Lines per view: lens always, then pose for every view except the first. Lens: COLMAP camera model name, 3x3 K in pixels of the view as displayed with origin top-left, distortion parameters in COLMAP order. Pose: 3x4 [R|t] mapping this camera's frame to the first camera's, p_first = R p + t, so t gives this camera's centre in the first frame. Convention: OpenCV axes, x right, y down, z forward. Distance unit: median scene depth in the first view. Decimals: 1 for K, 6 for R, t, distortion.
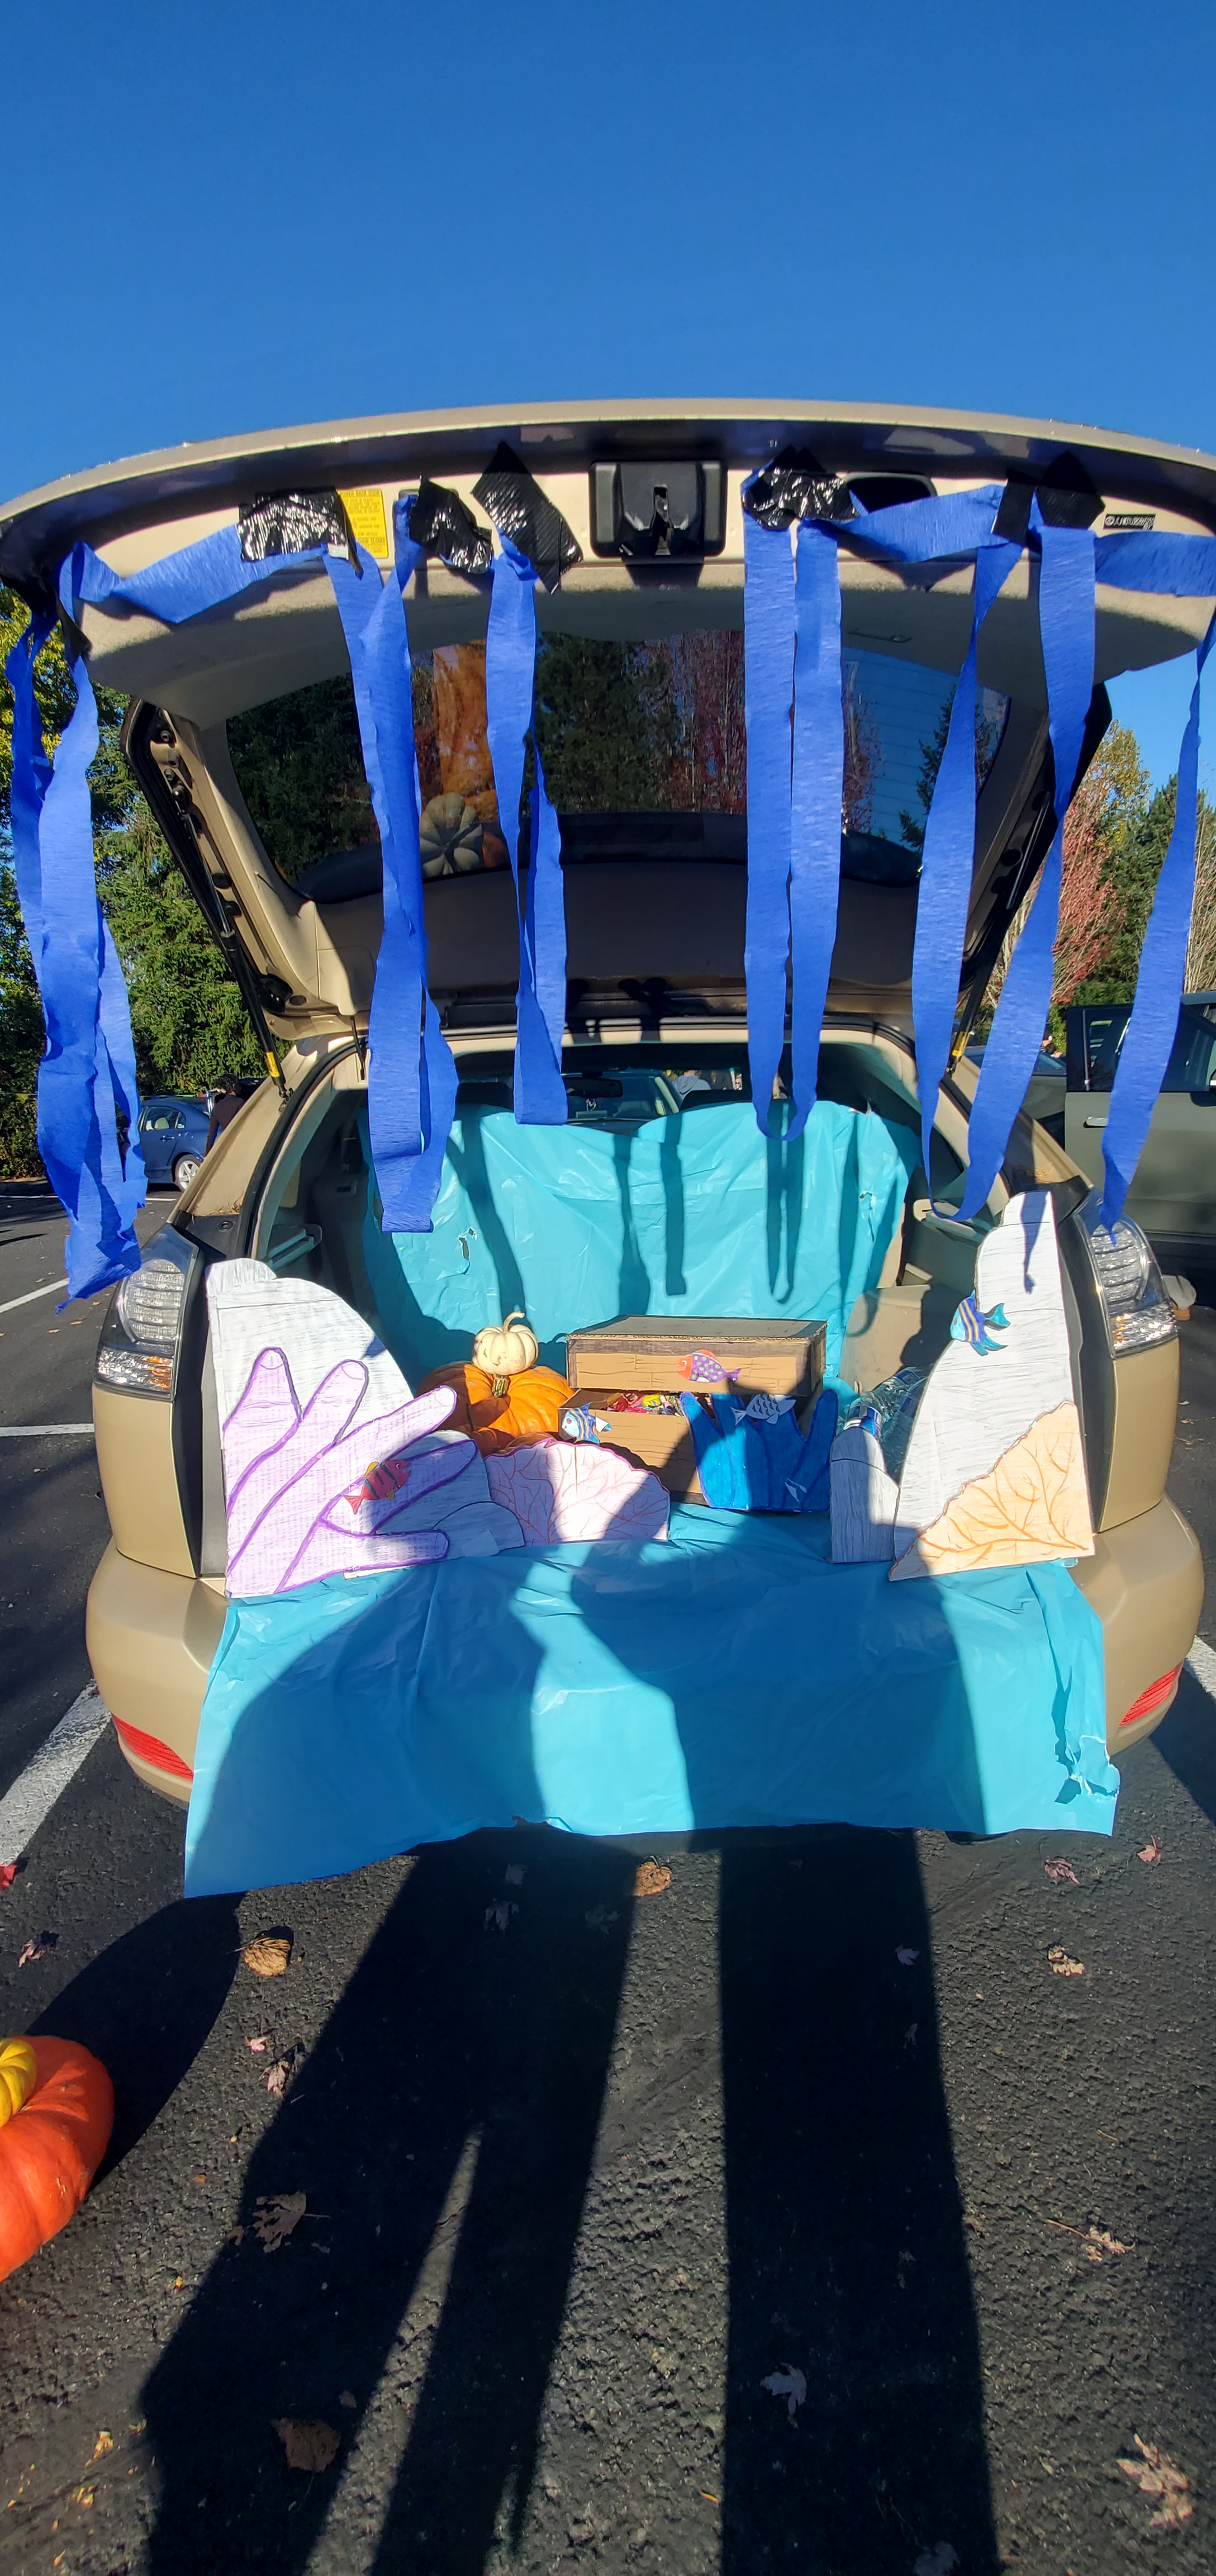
lens RADIAL K [[1022.0, 0, 608.0], [0, 1022.0, 1288.0], [0, 0, 1]] dist [0.000413, 0.000045]
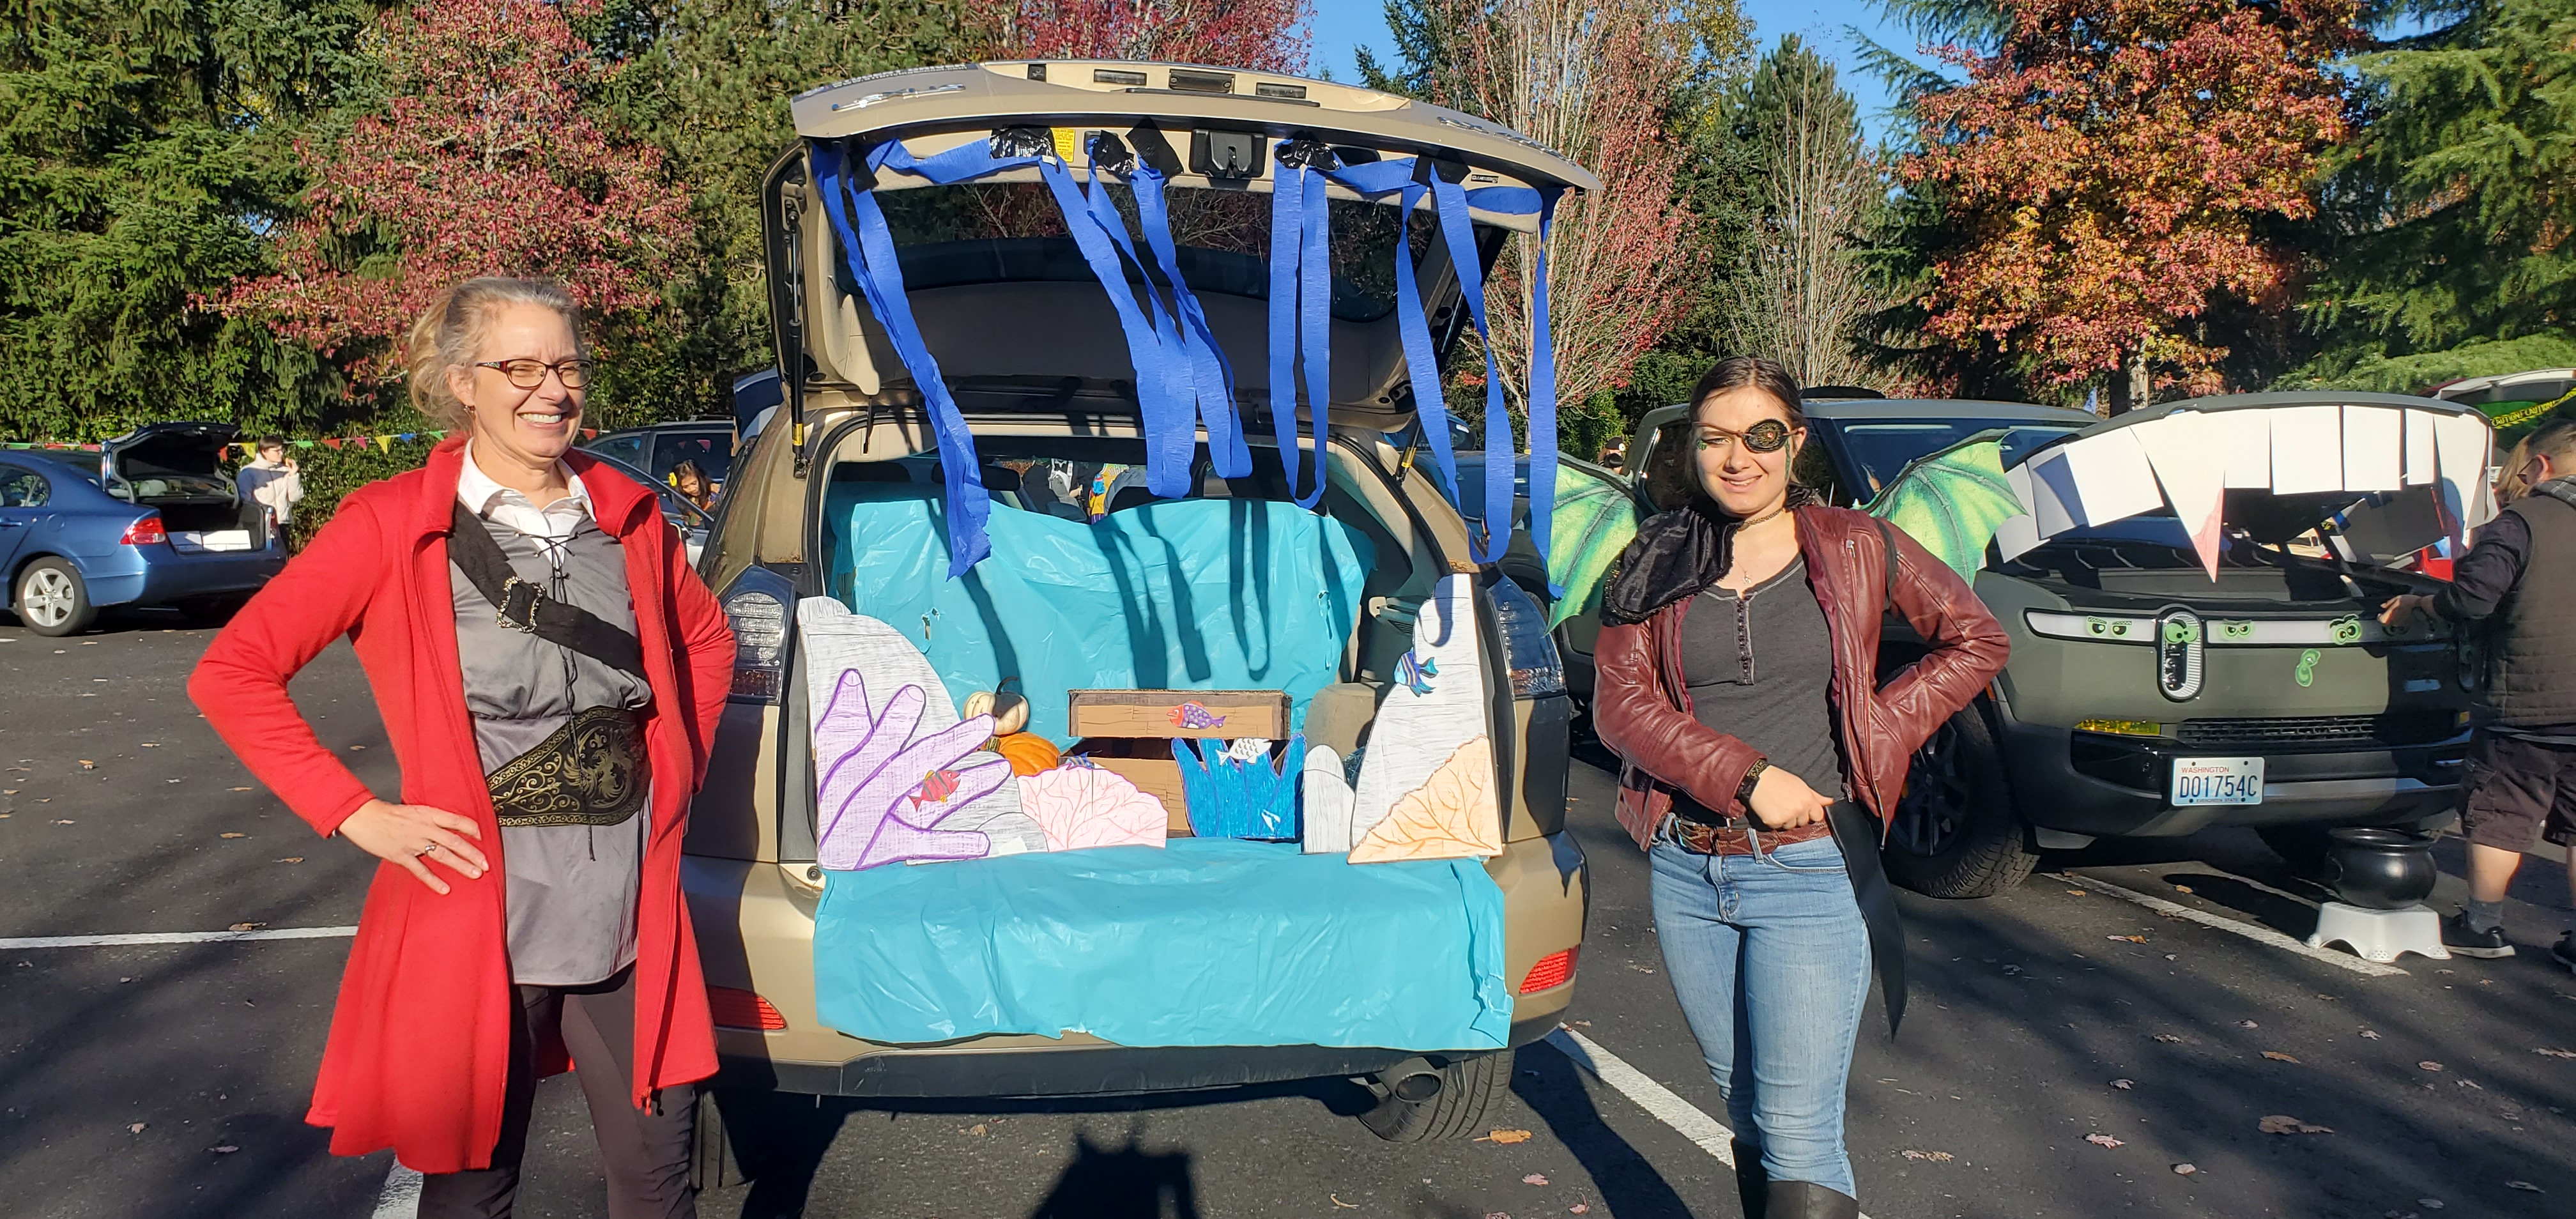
lens RADIAL K [[2211.5, 0, 1278.7], [0, 2211.5, 542.1], [0, 0, 1]] dist [0.129854, -0.547360]
pose [[0.969887, 0.053593, 0.237587, -0.471573], [-0.011805, 0.984688, -0.173927, 0.358963], [-0.243270, 0.165885, 0.955668, -1.636148]]
